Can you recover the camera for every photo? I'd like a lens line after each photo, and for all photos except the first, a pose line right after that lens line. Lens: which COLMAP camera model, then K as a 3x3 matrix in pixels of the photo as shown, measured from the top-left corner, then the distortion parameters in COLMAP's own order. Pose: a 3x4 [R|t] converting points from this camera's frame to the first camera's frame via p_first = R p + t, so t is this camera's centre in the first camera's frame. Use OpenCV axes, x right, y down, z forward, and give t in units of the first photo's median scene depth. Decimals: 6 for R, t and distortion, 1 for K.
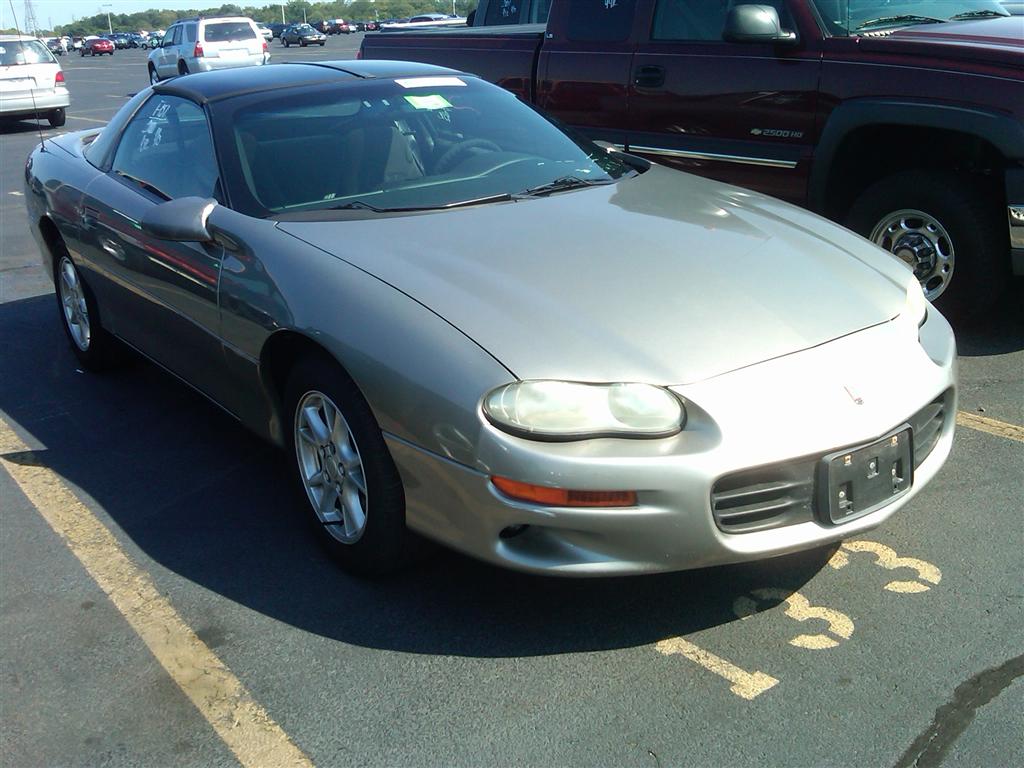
lens RADIAL K [[1071.3, 0, 512.0], [0, 1071.3, 384.0], [0, 0, 1]] dist [0.161400, -0.537029]
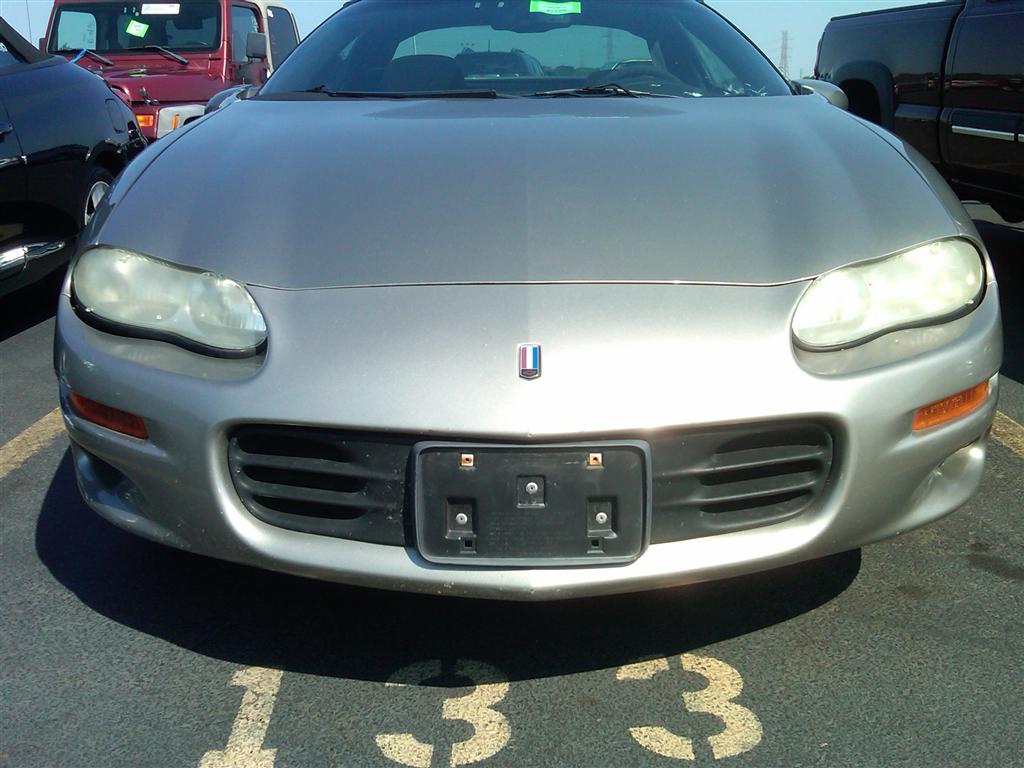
lens RADIAL K [[1071.3, 0, 512.0], [0, 1071.3, 384.0], [0, 0, 1]] dist [0.161400, -0.537029]
pose [[0.809529, 0.201689, -0.551348, 0.623371], [-0.224001, 0.974202, 0.027480, 0.007534], [0.542667, 0.101257, 0.833822, 0.504184]]
